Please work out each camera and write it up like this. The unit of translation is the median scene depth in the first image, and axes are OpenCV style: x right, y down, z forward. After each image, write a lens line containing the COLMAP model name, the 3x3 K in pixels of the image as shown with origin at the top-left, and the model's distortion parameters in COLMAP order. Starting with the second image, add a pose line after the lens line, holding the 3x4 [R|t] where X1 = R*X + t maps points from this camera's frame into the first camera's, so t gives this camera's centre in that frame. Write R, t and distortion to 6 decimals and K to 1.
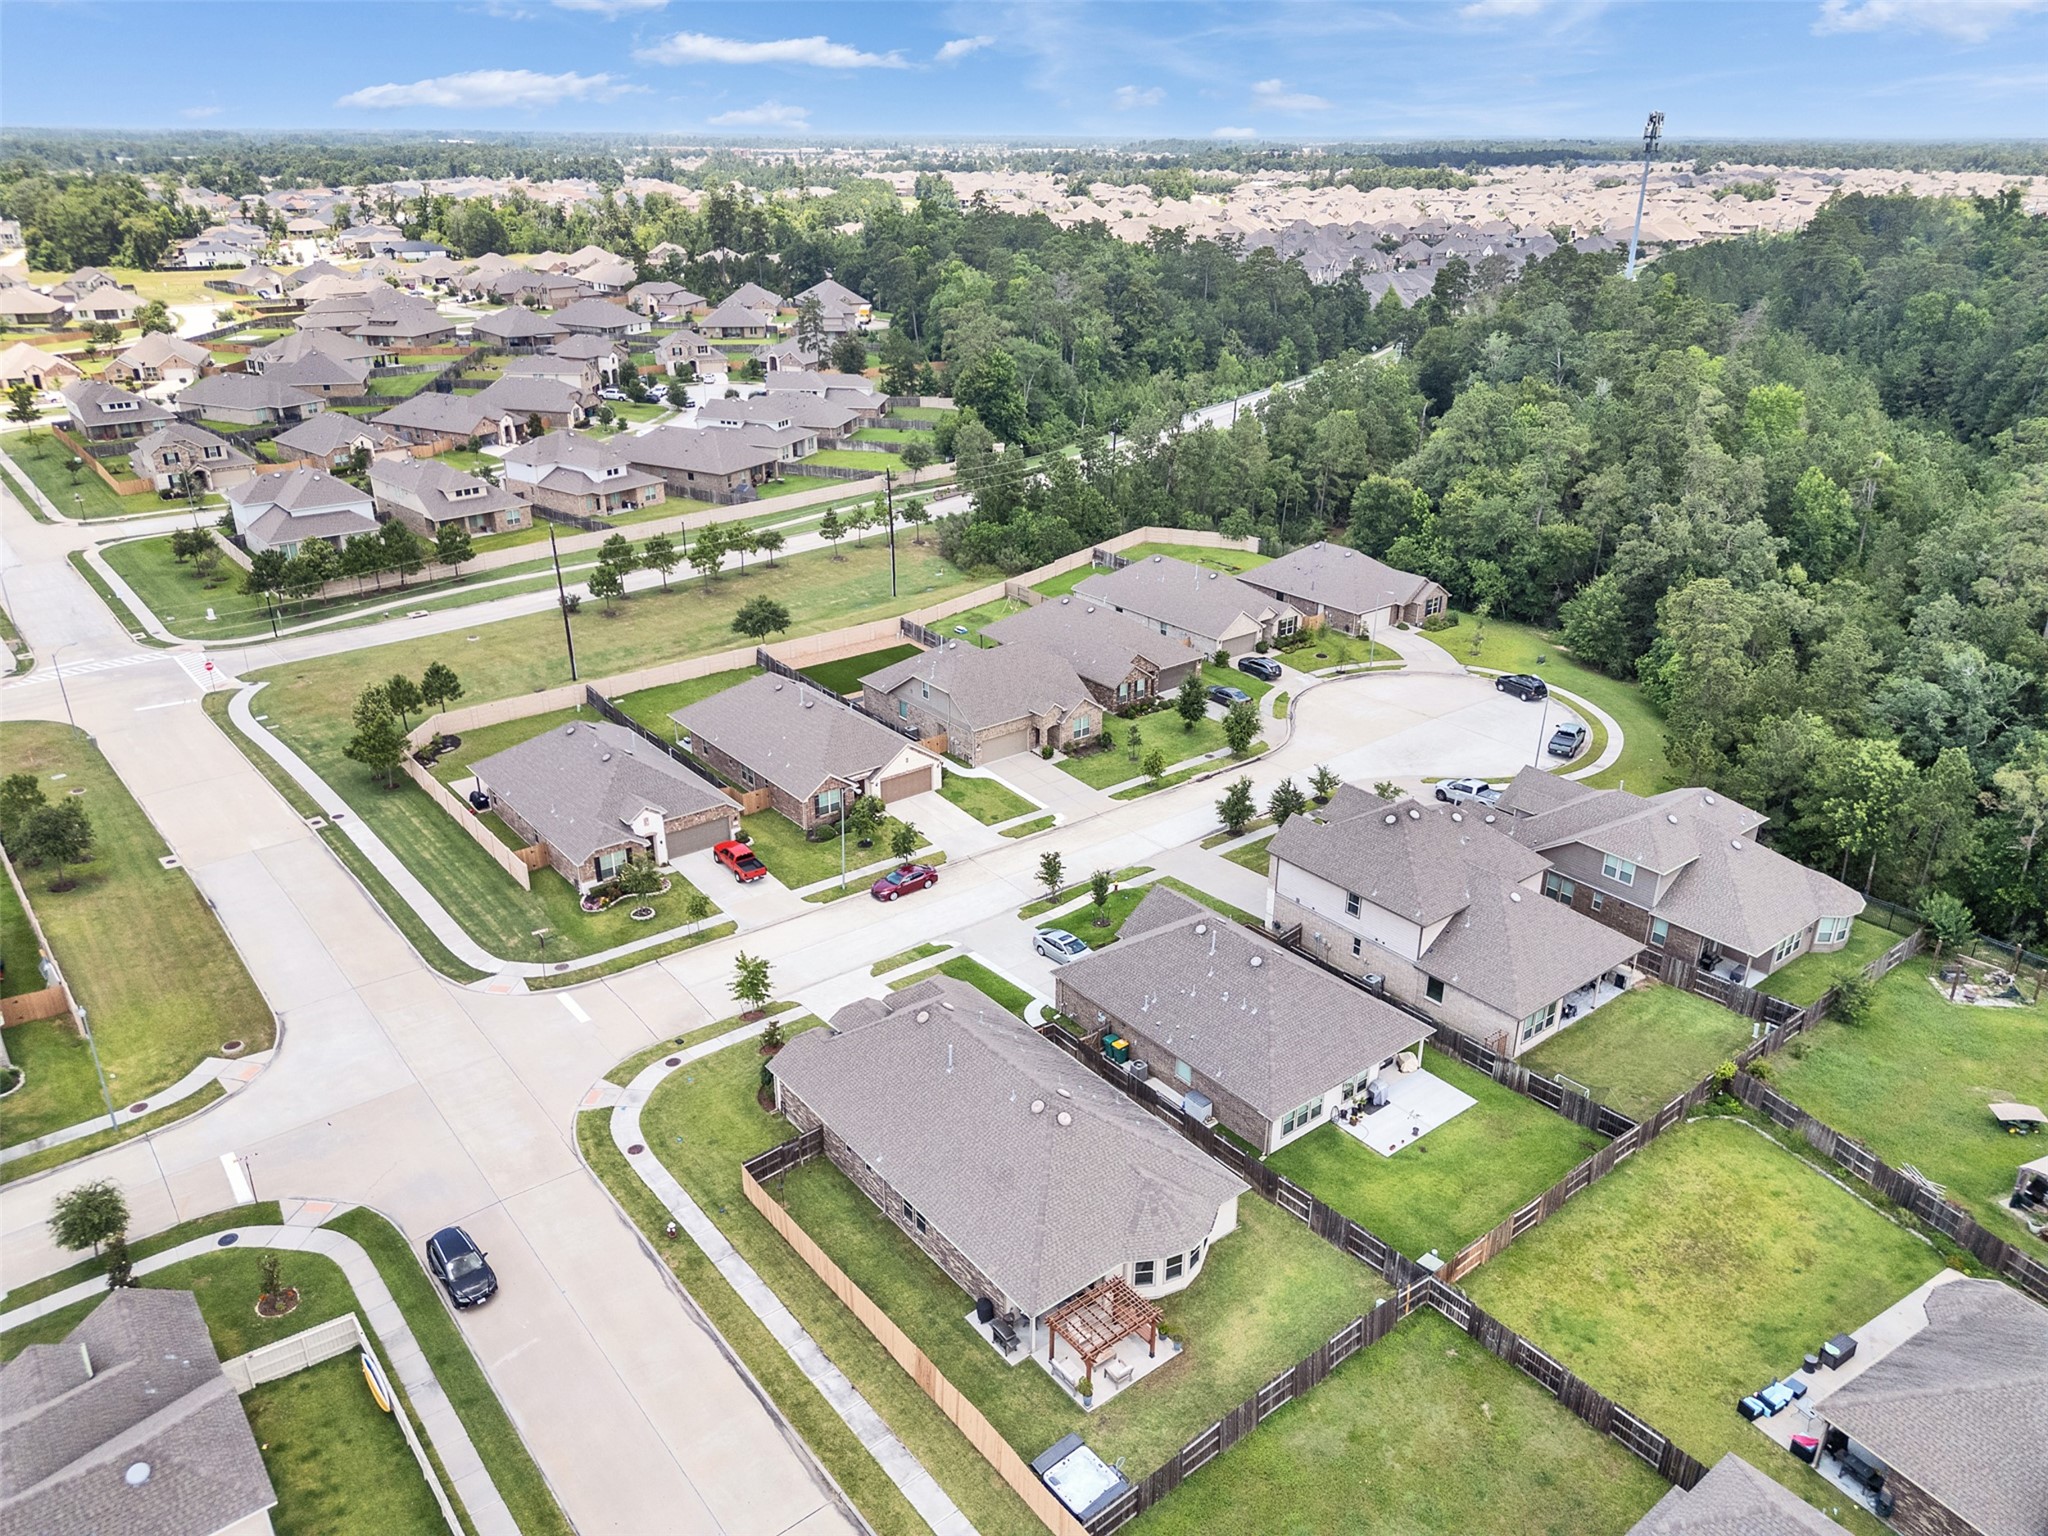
lens RADIAL K [[1442.8, 0, 1039.8], [0, 1442.8, 762.1], [0, 0, 1]] dist [0.037897, -0.031360]
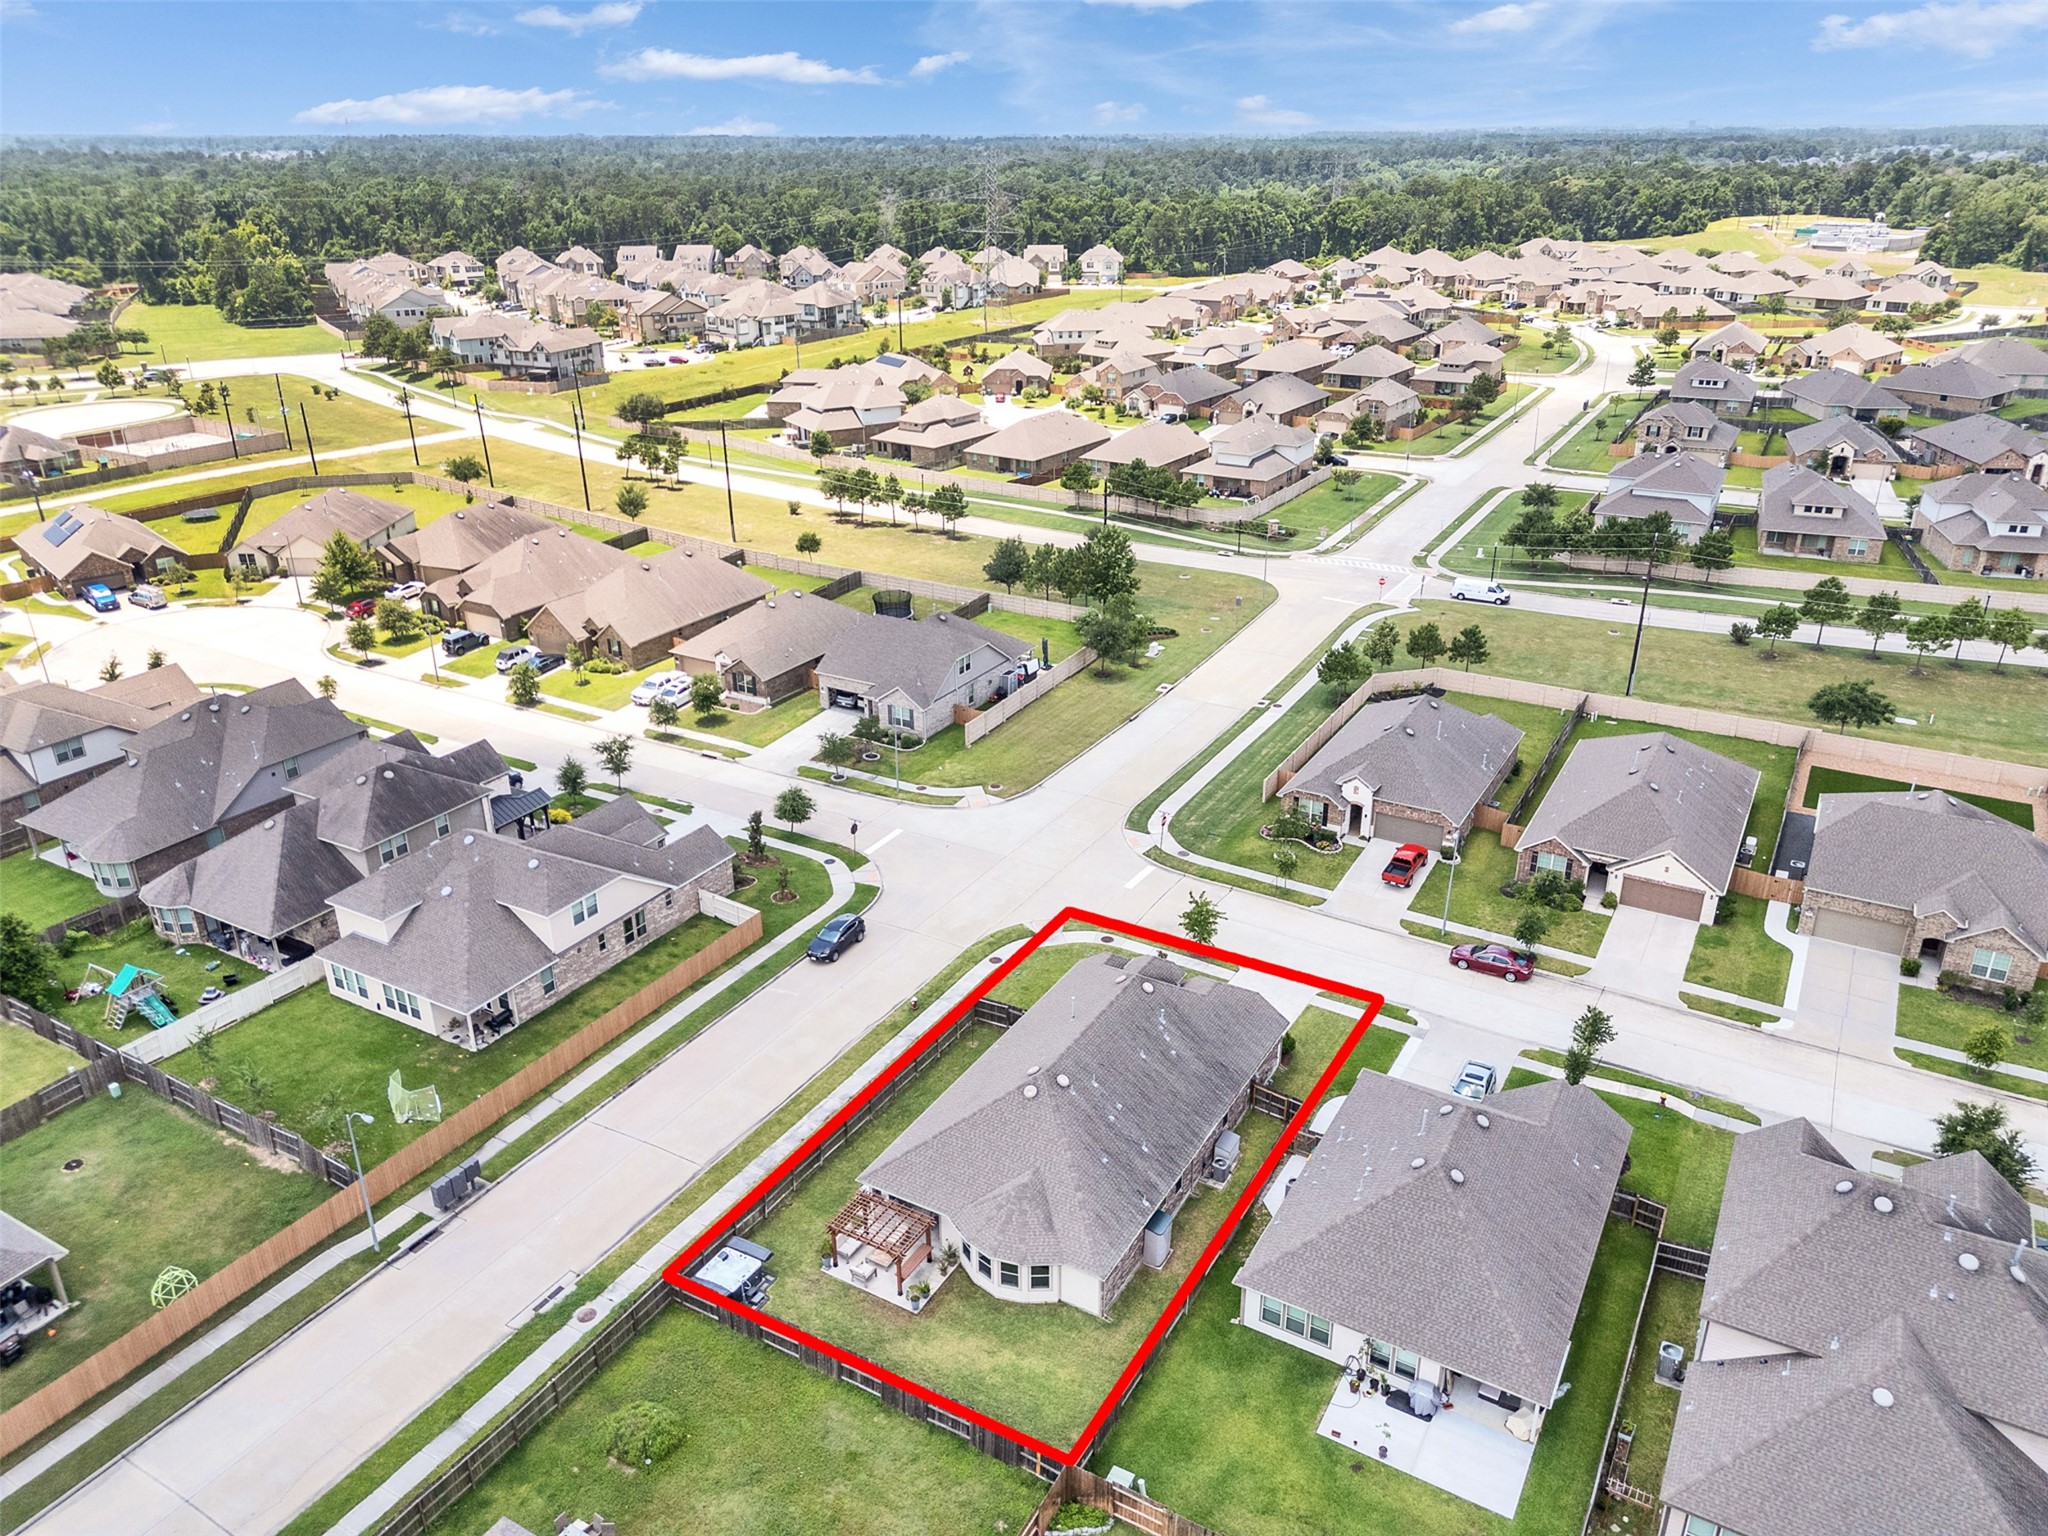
lens RADIAL K [[1442.8, 0, 1015.6], [0, 1442.8, 760.6], [0, 0, 1]] dist [0.037897, -0.031360]
pose [[0.349066, 0.361740, -0.864463, 0.551879], [-0.359809, 0.903518, 0.232794, -0.136122], [0.865269, 0.229782, 0.445545, 0.322410]]
